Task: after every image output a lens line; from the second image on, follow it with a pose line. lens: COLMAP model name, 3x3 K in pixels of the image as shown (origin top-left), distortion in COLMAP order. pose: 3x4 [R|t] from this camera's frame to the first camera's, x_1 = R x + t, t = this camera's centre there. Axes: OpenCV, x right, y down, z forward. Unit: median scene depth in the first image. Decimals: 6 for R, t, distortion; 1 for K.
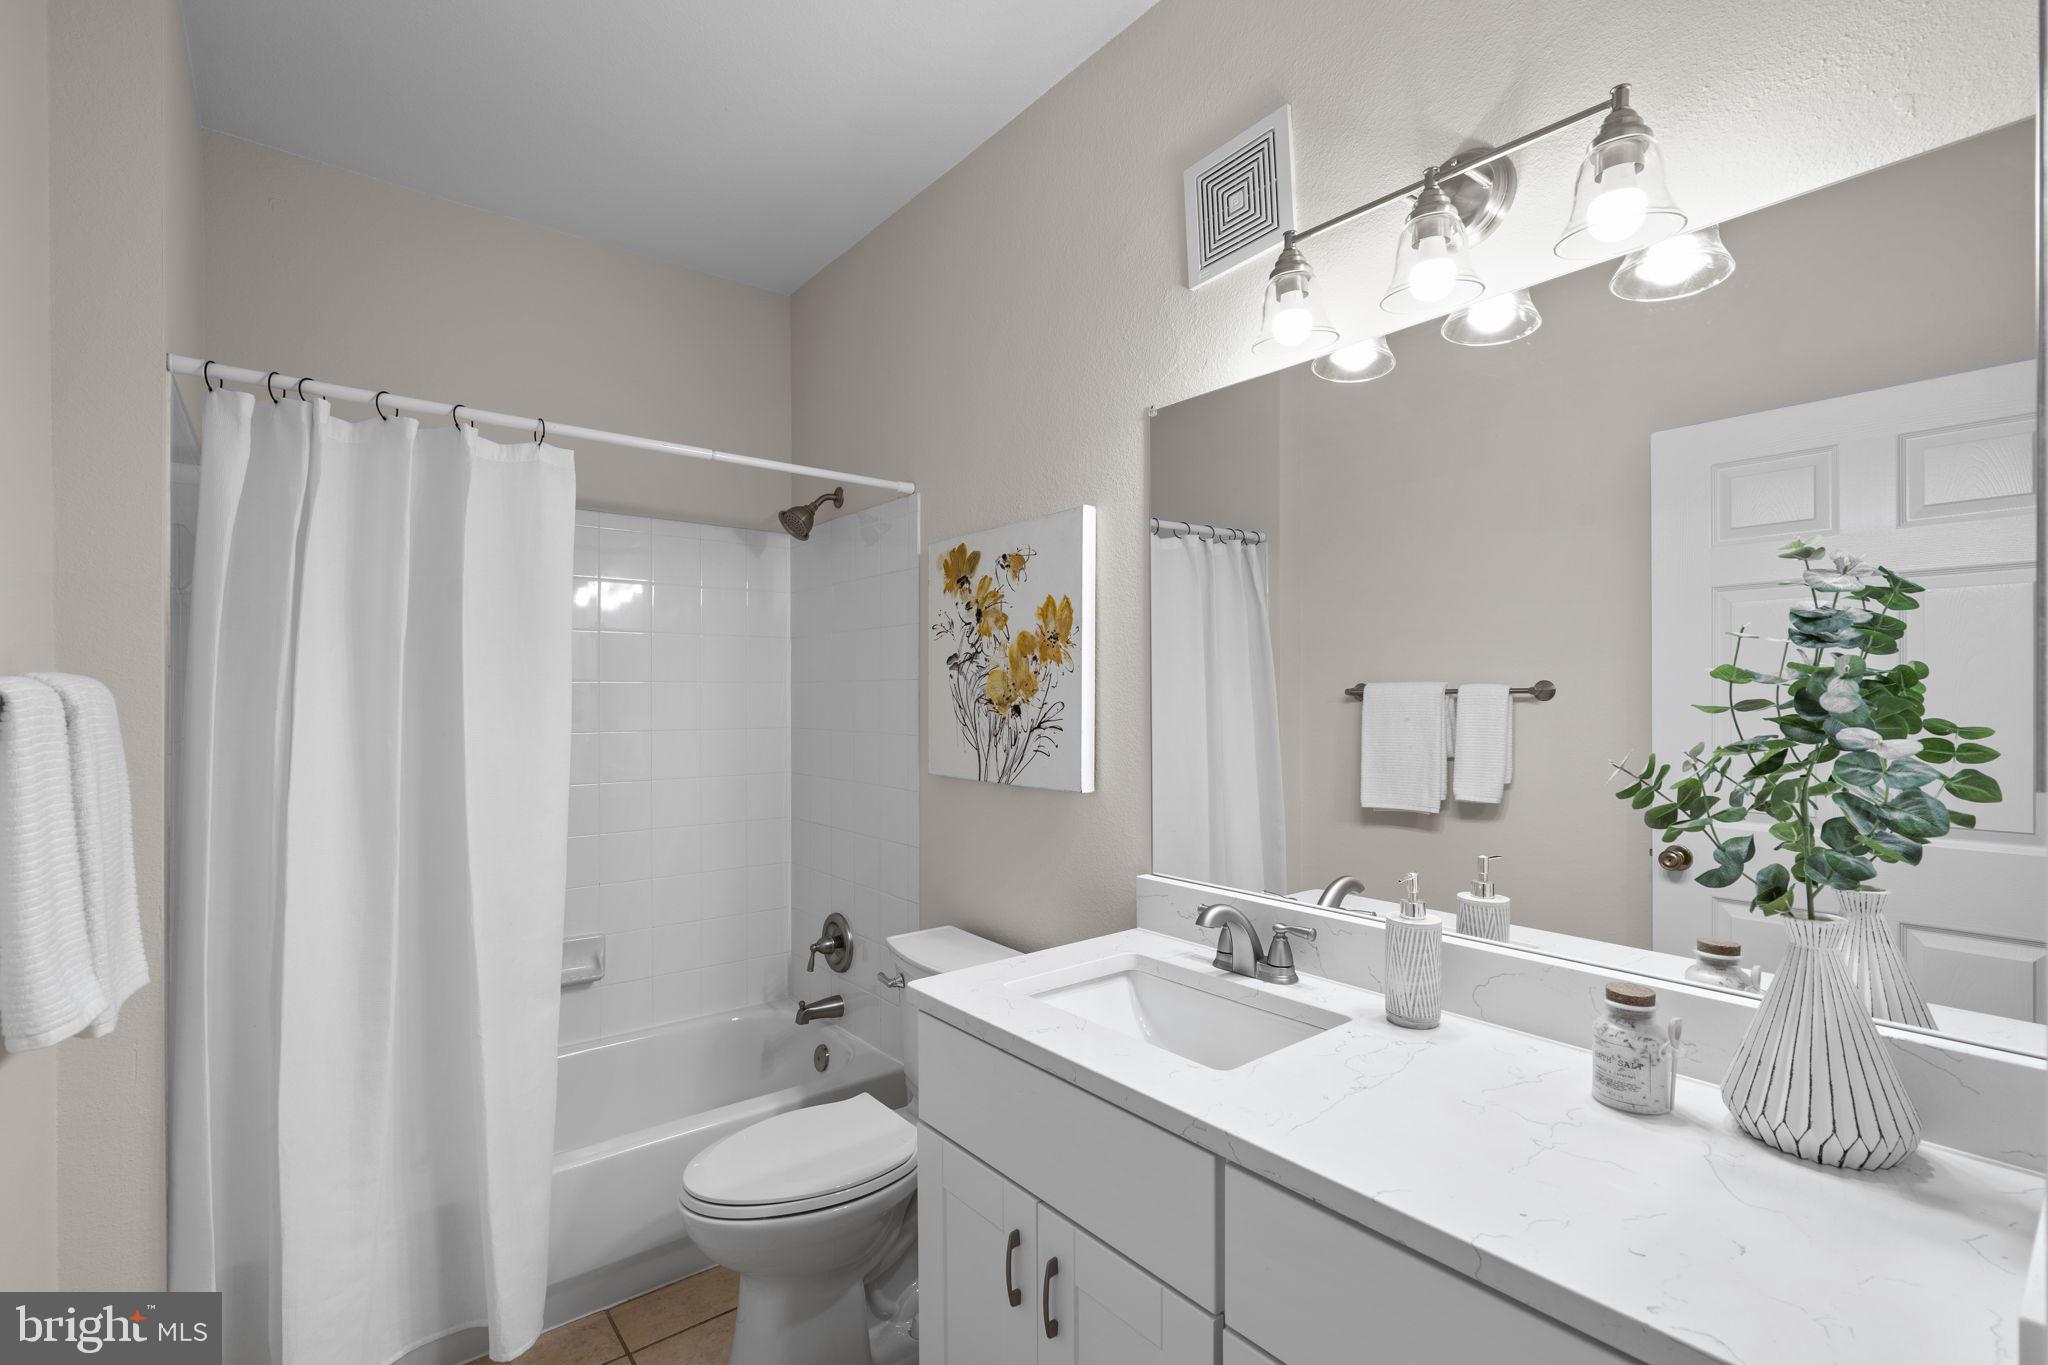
lens RADIAL K [[924.3, 0, 1023.1], [0, 924.3, 688.6], [0, 0, 1]] dist [-0.012639, 0.007182]
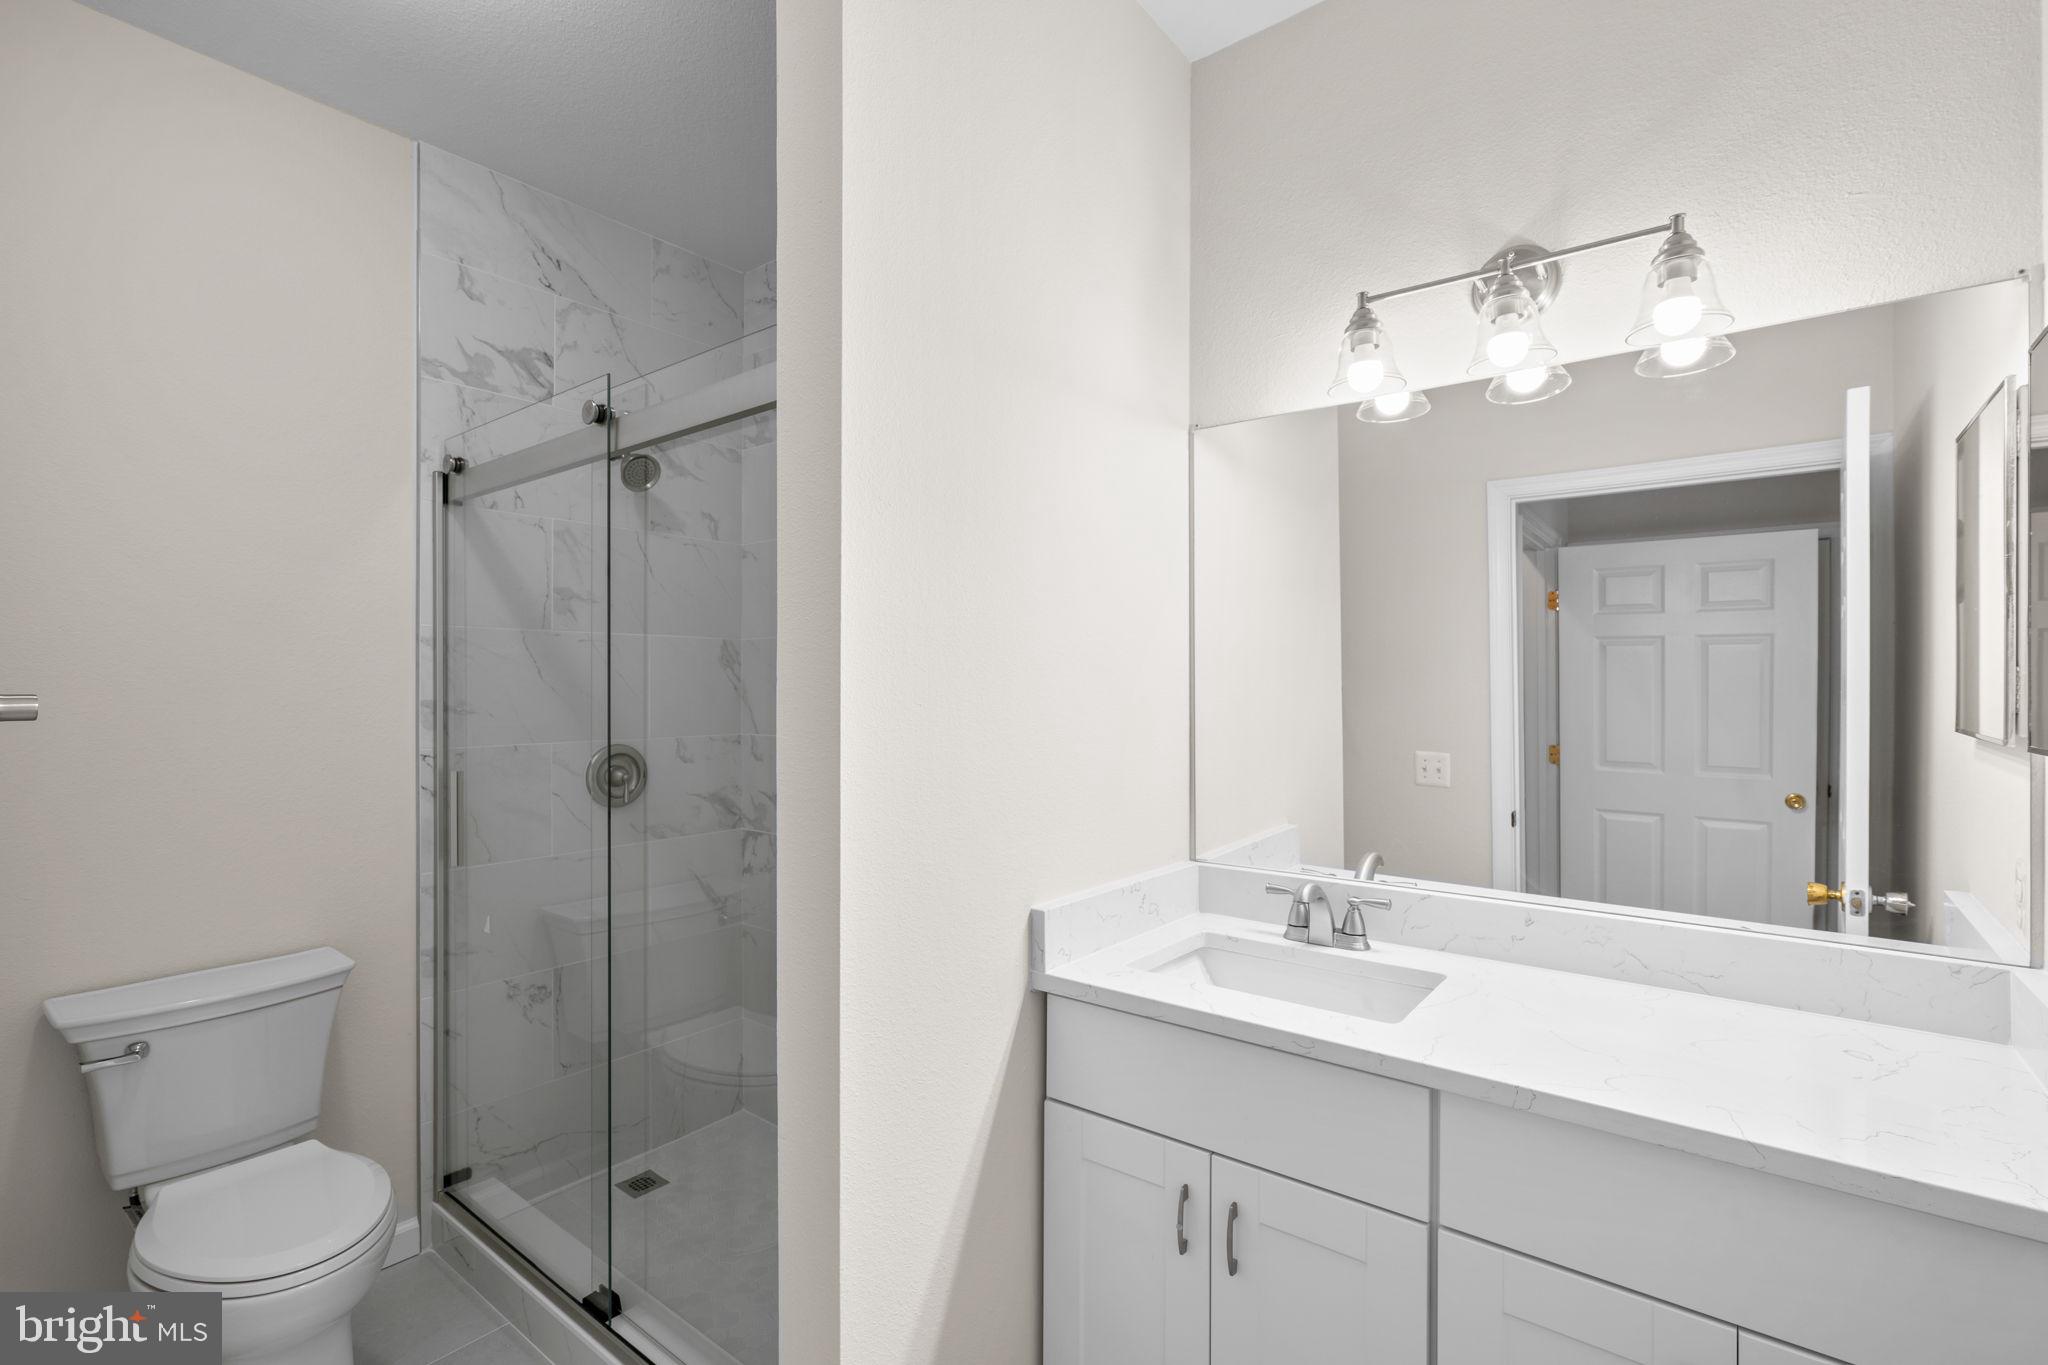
lens RADIAL K [[924.3, 0, 1023.1], [0, 924.3, 688.6], [0, 0, 1]] dist [-0.012639, 0.007182]
pose [[0.977416, -0.002066, 0.211312, -0.424981], [0.001166, 0.999990, 0.004383, -0.011840], [-0.211319, -0.004038, 0.977409, -0.035298]]
